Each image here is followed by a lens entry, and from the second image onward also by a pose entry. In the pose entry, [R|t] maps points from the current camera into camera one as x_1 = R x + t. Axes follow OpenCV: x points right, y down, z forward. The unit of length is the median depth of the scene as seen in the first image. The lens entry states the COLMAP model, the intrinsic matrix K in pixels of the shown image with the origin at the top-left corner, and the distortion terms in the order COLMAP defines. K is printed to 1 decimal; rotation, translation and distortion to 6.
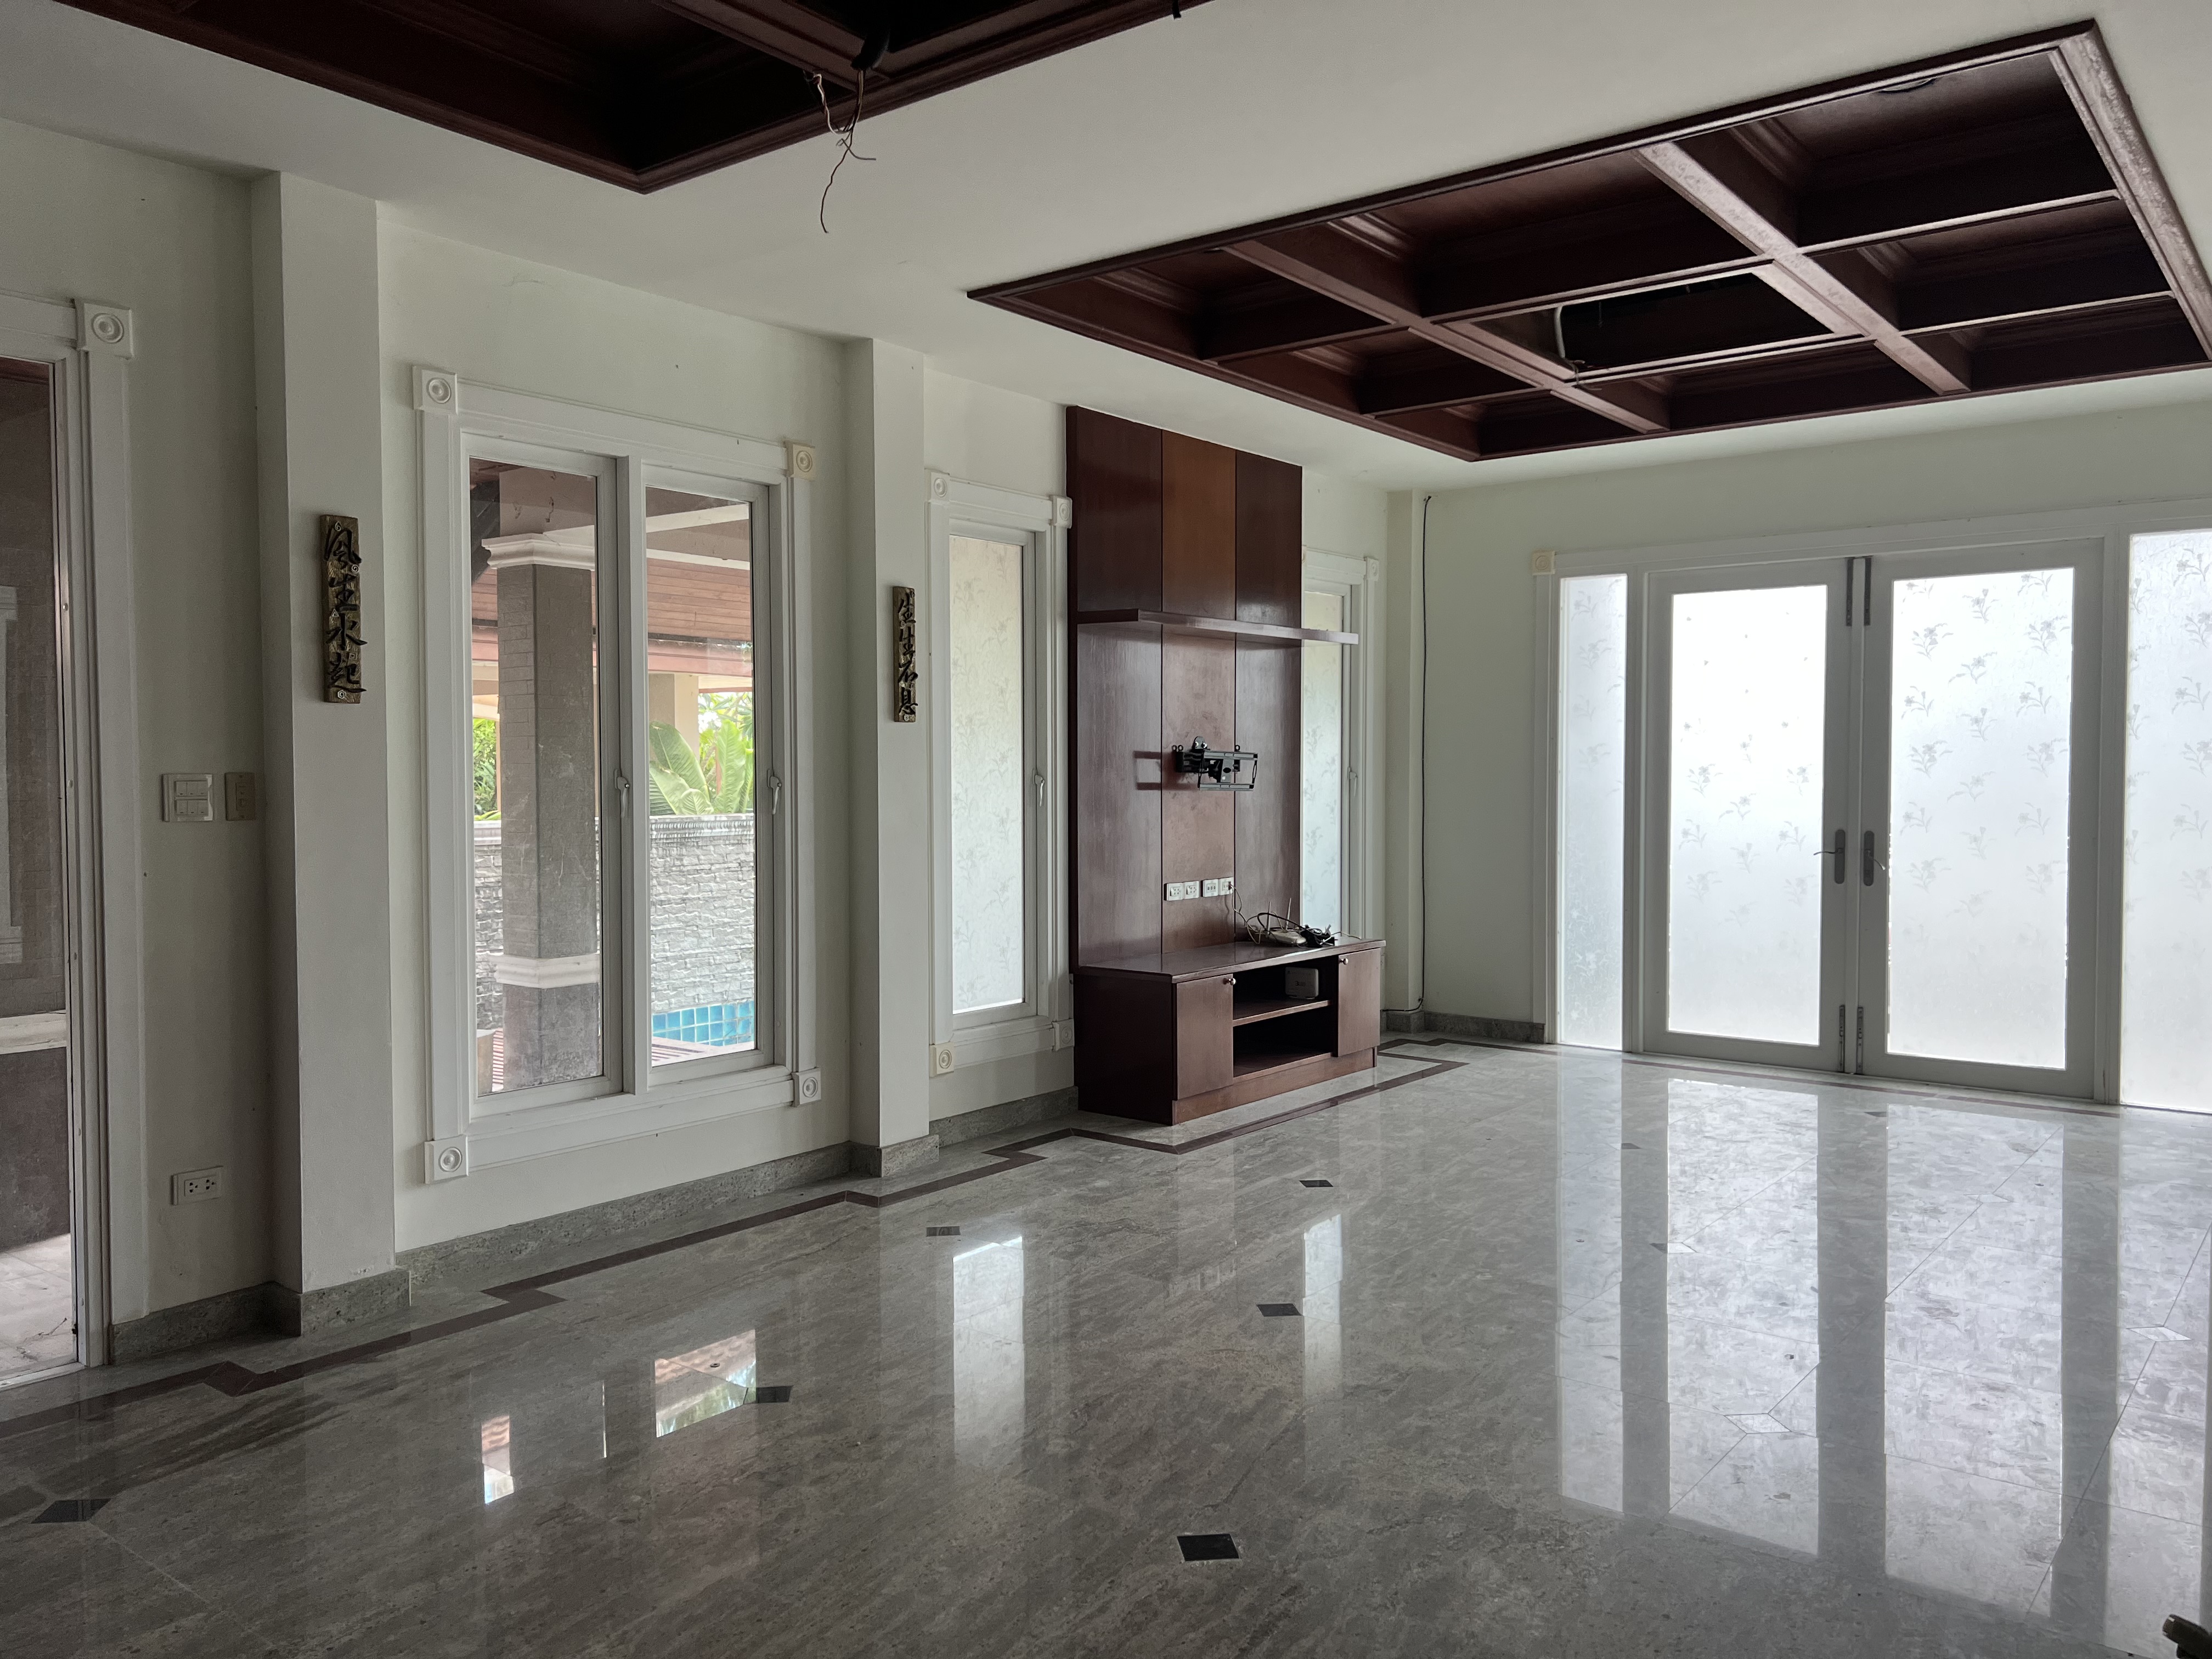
lens RADIAL K [[1654.0, 0, 1106.0], [0, 1654.0, 829.5], [0, 0, 1]] dist [0.003621, 0.000764]
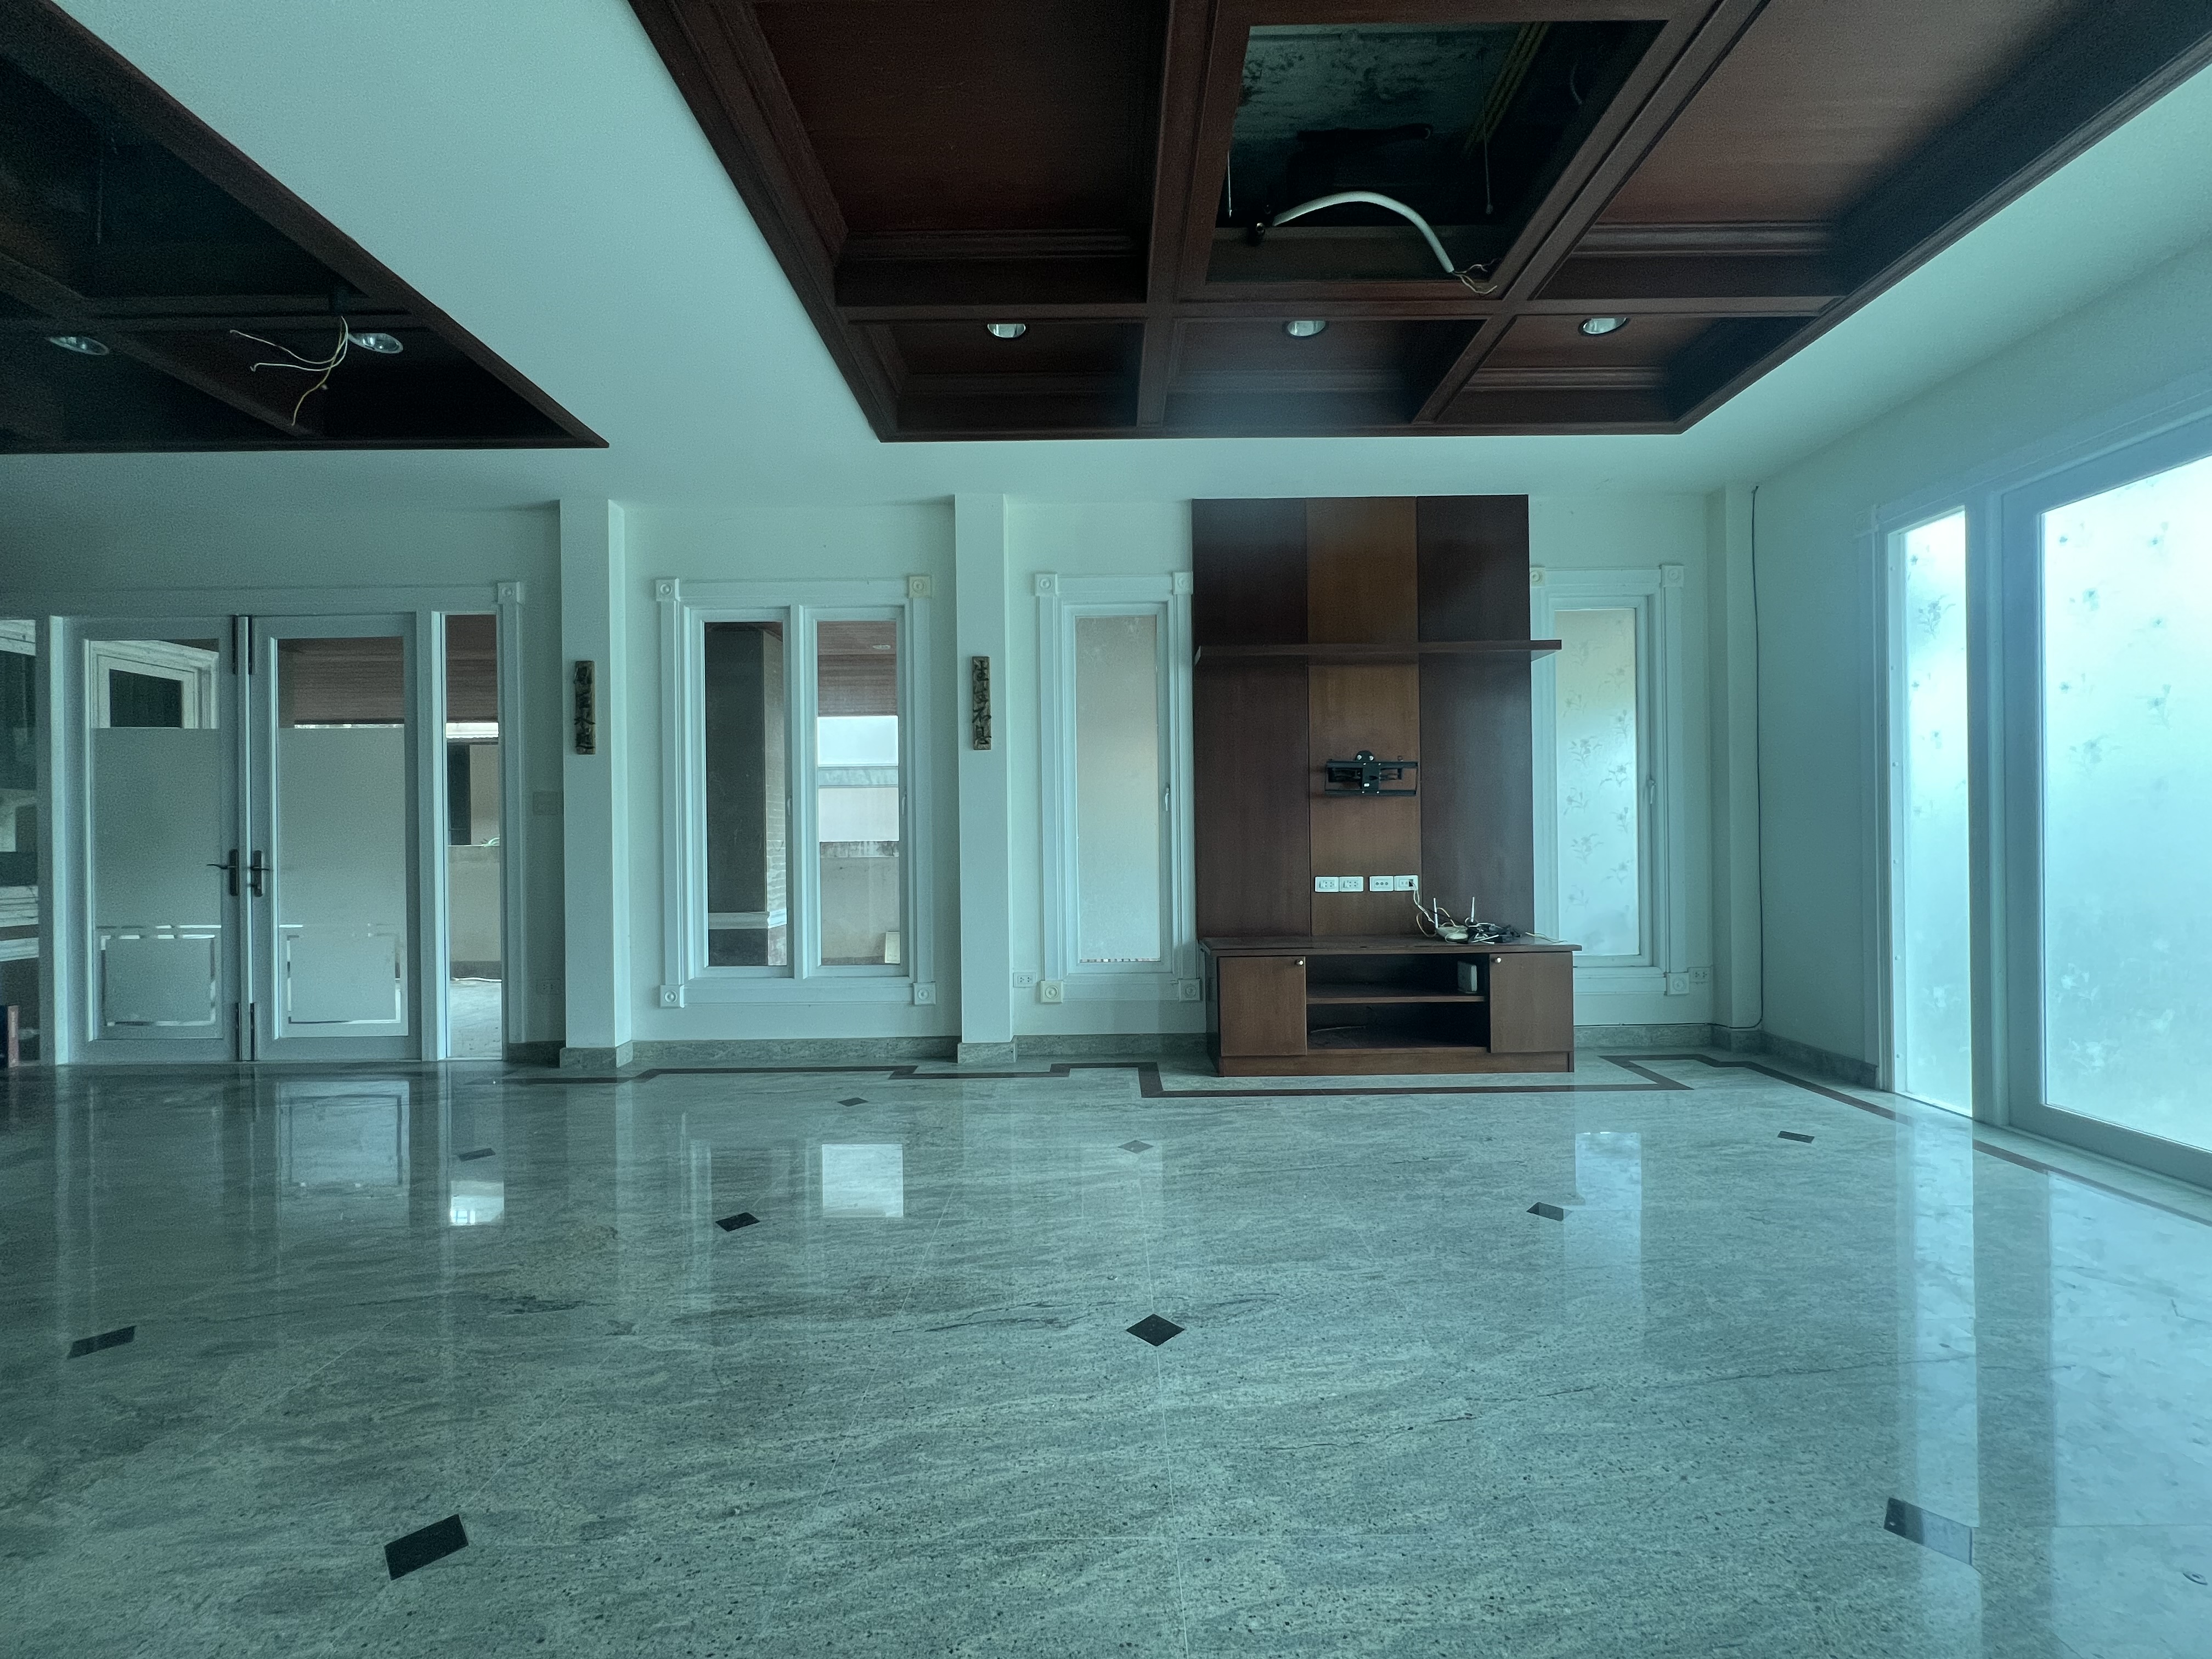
lens RADIAL K [[974.1, 0, 1106.0], [0, 974.1, 829.5], [0, 0, 1]] dist [-0.034427, 0.040174]
pose [[0.612478, -0.013522, -0.790372, 0.517604], [-0.017147, 0.999391, -0.030386, 0.024098], [0.790301, 0.032163, 0.611874, 0.478700]]
